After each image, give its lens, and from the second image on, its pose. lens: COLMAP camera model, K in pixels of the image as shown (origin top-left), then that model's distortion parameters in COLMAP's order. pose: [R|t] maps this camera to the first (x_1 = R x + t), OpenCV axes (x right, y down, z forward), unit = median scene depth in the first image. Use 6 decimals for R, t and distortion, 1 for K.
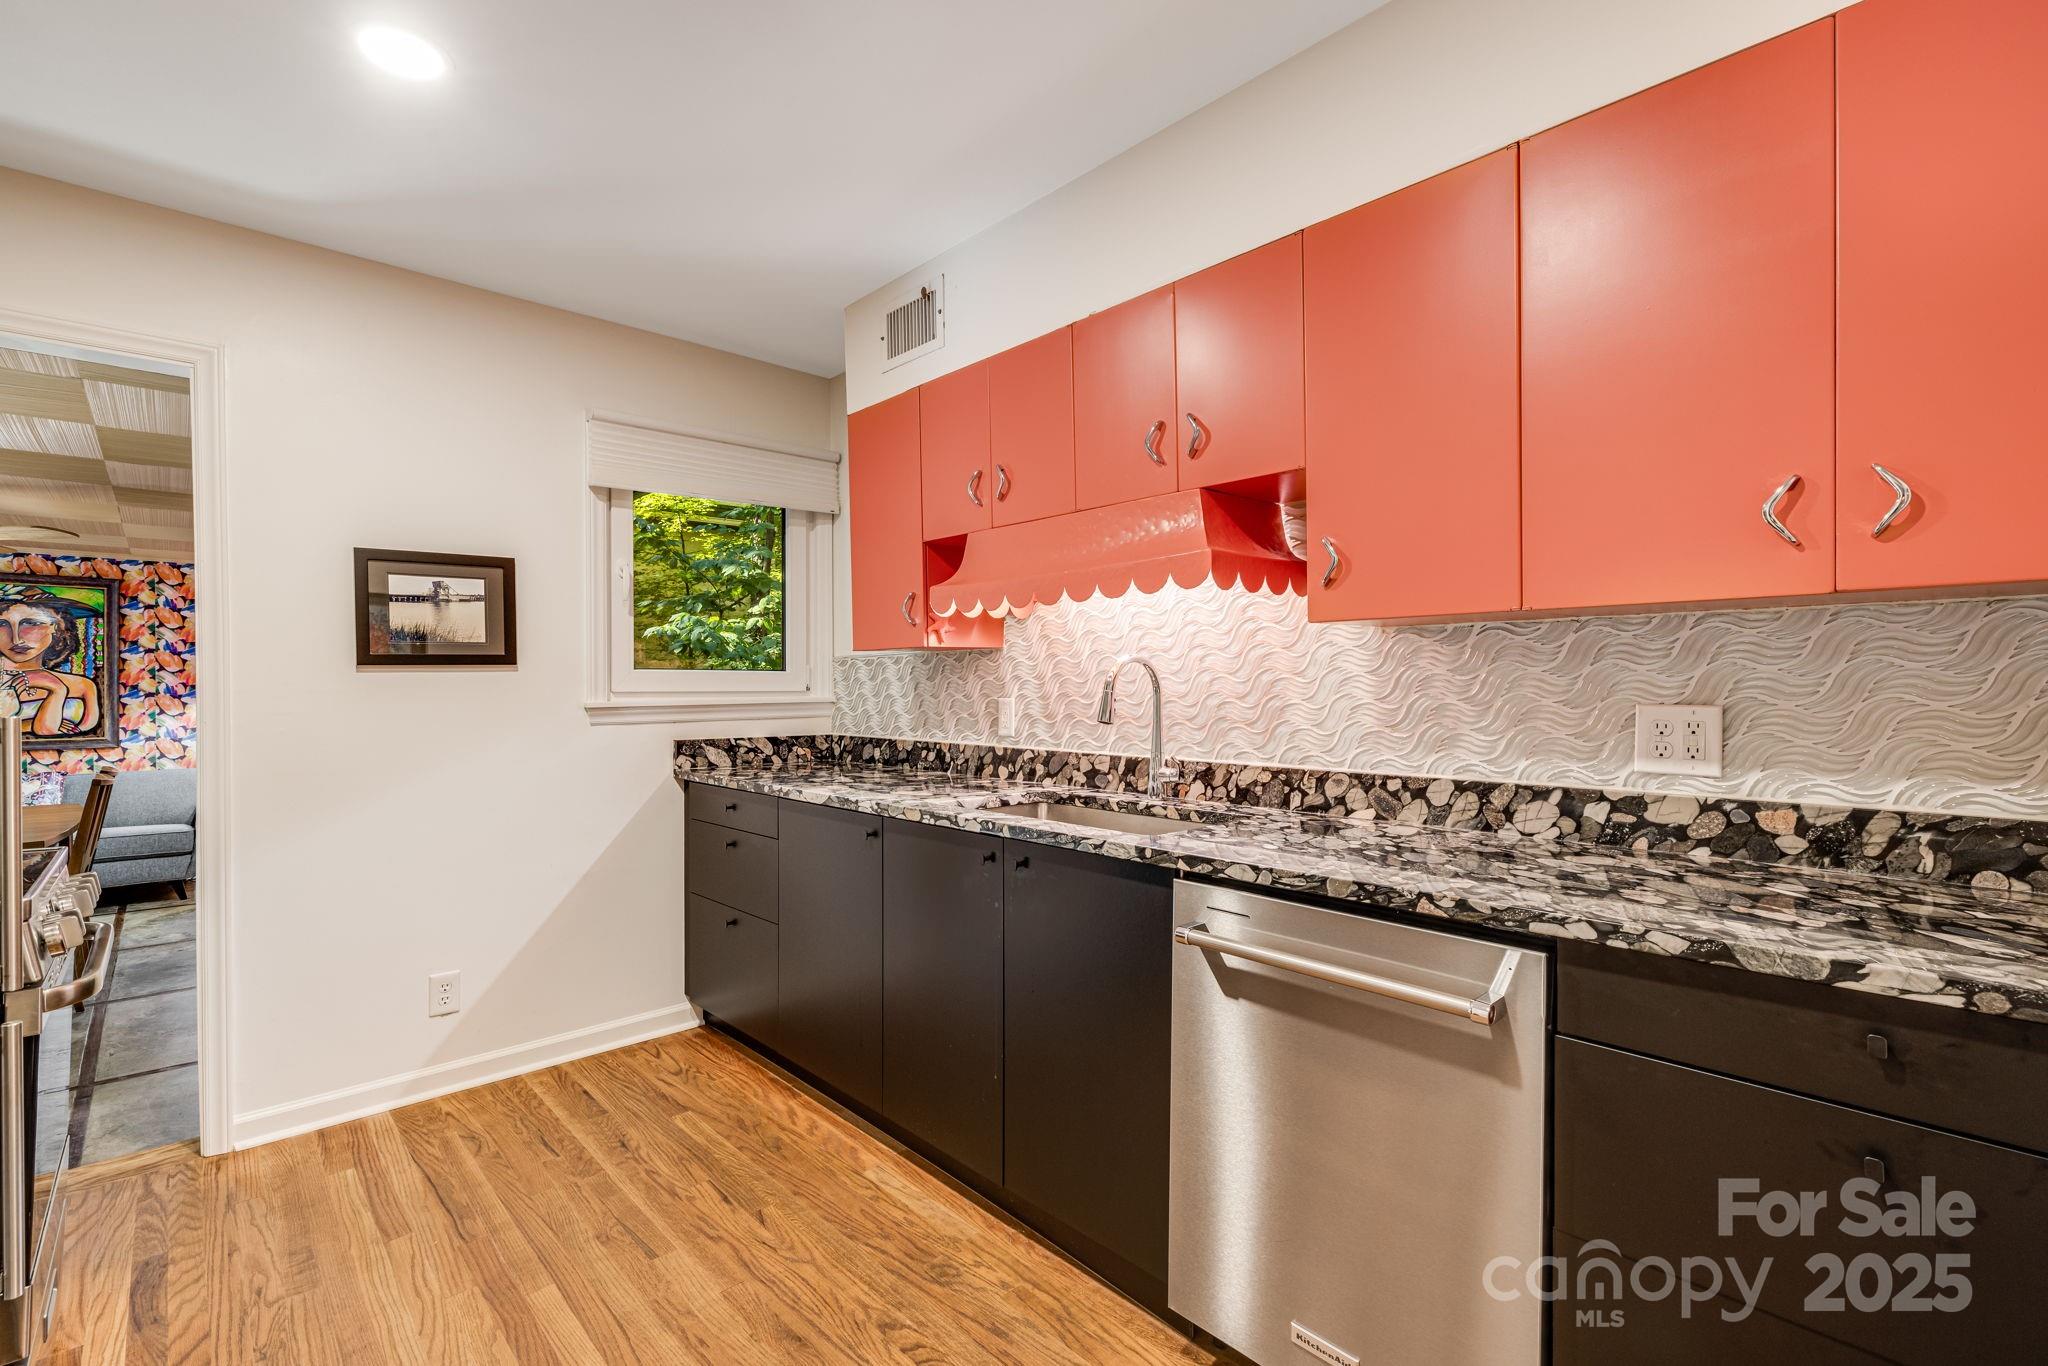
lens RADIAL K [[900.4, 0, 1010.9], [0, 900.4, 685.9], [0, 0, 1]] dist [0.000597, -0.000224]
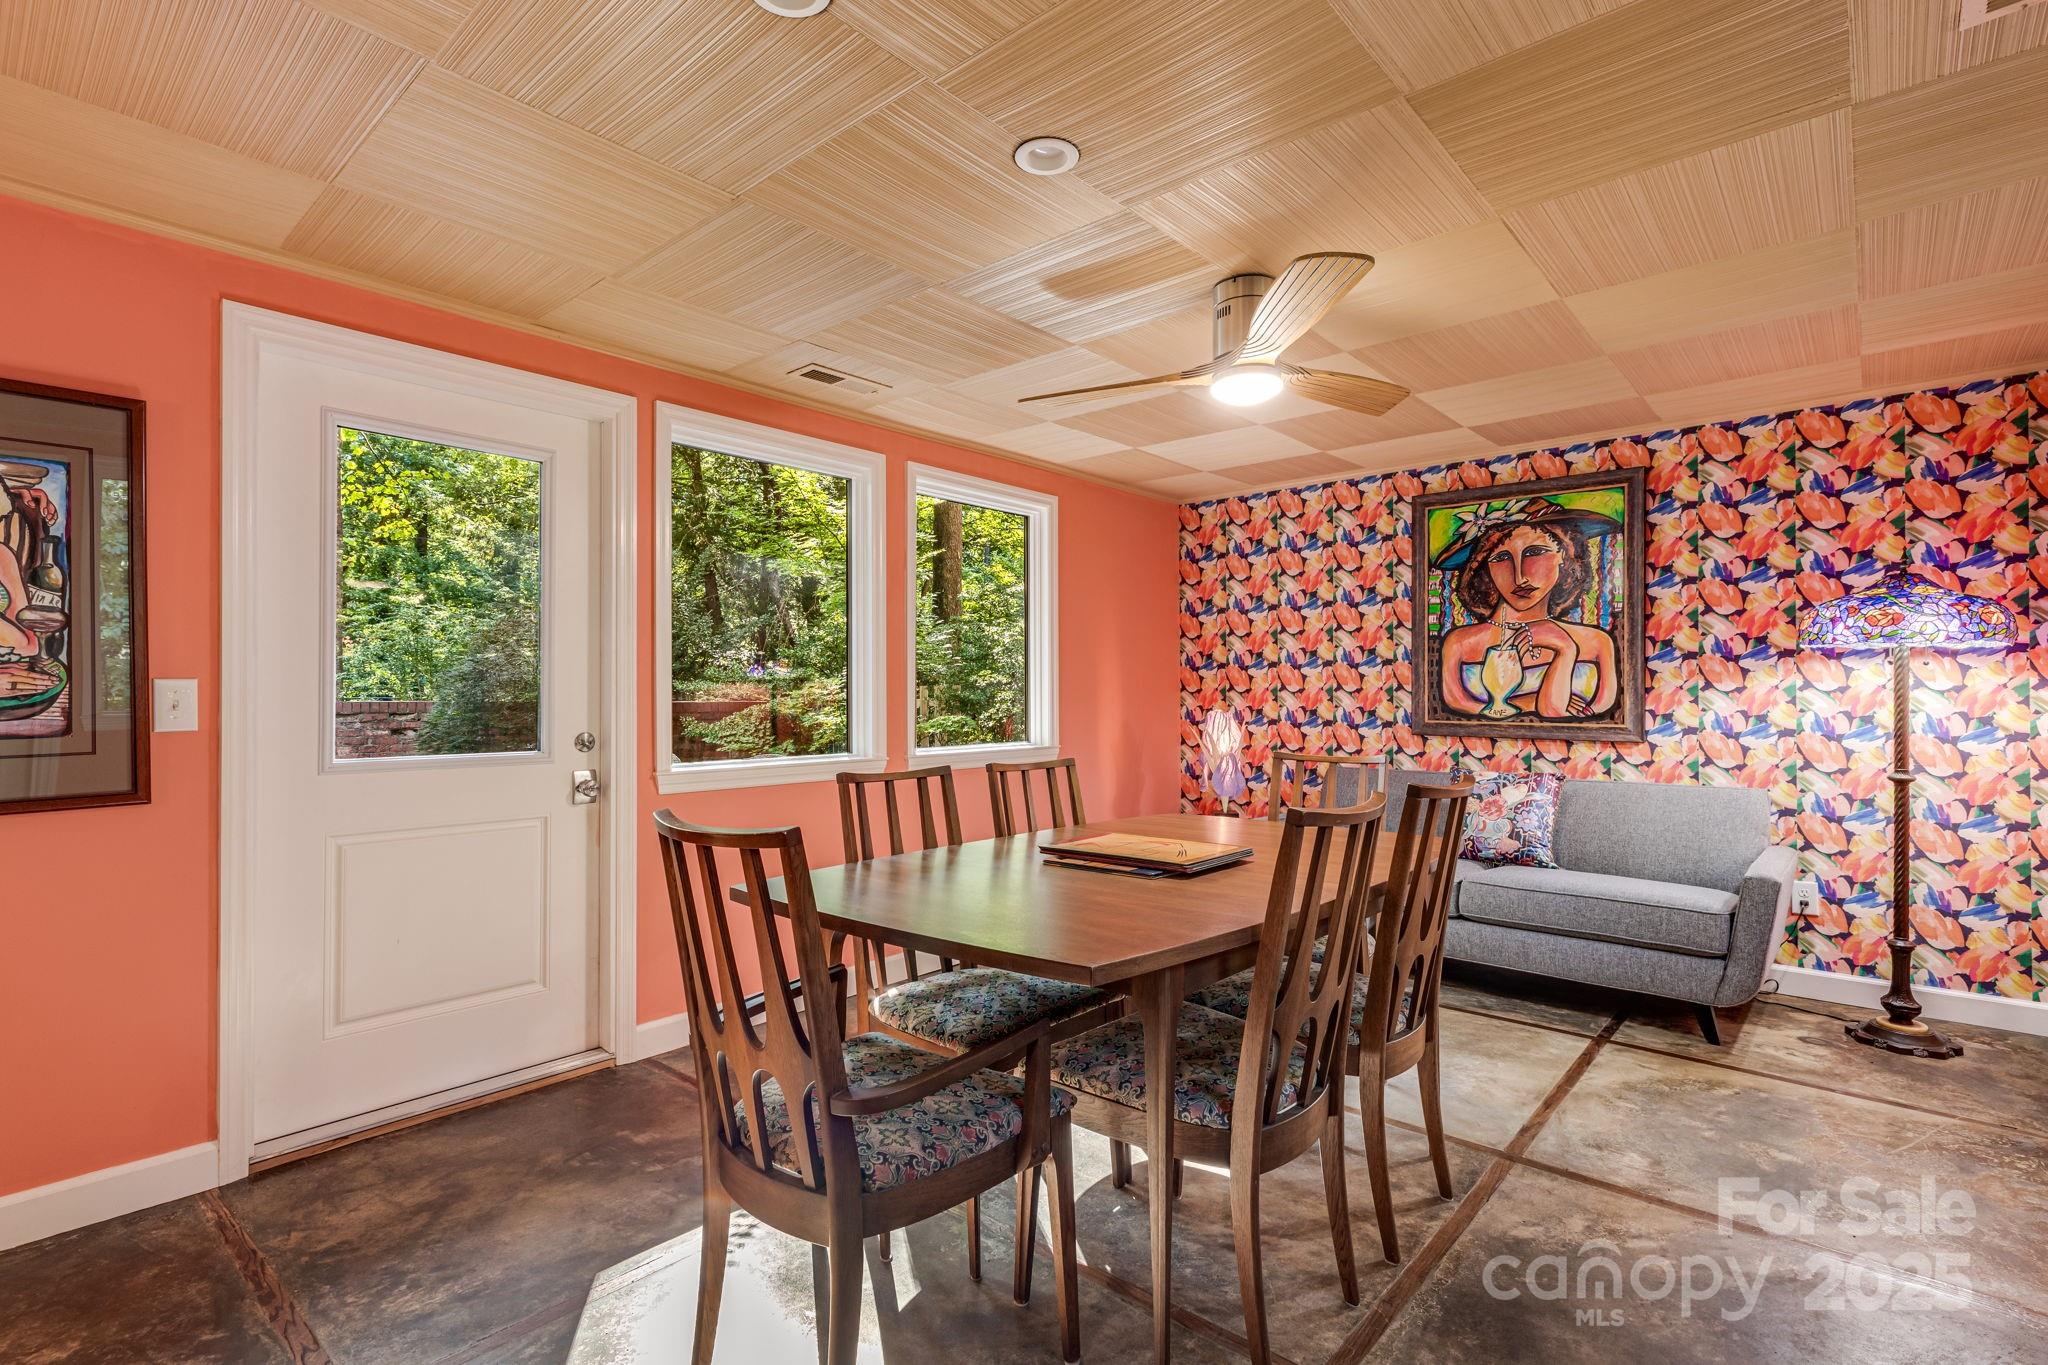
lens RADIAL K [[961.4, 0, 1018.9], [0, 961.4, 689.4], [0, 0, 1]] dist [0.004375, 0.000265]
pose [[0.091201, 0.002081, -0.995830, -0.384857], [0.001886, 0.999996, 0.002263, 0.030520], [0.995831, -0.002084, 0.091197, 0.525958]]
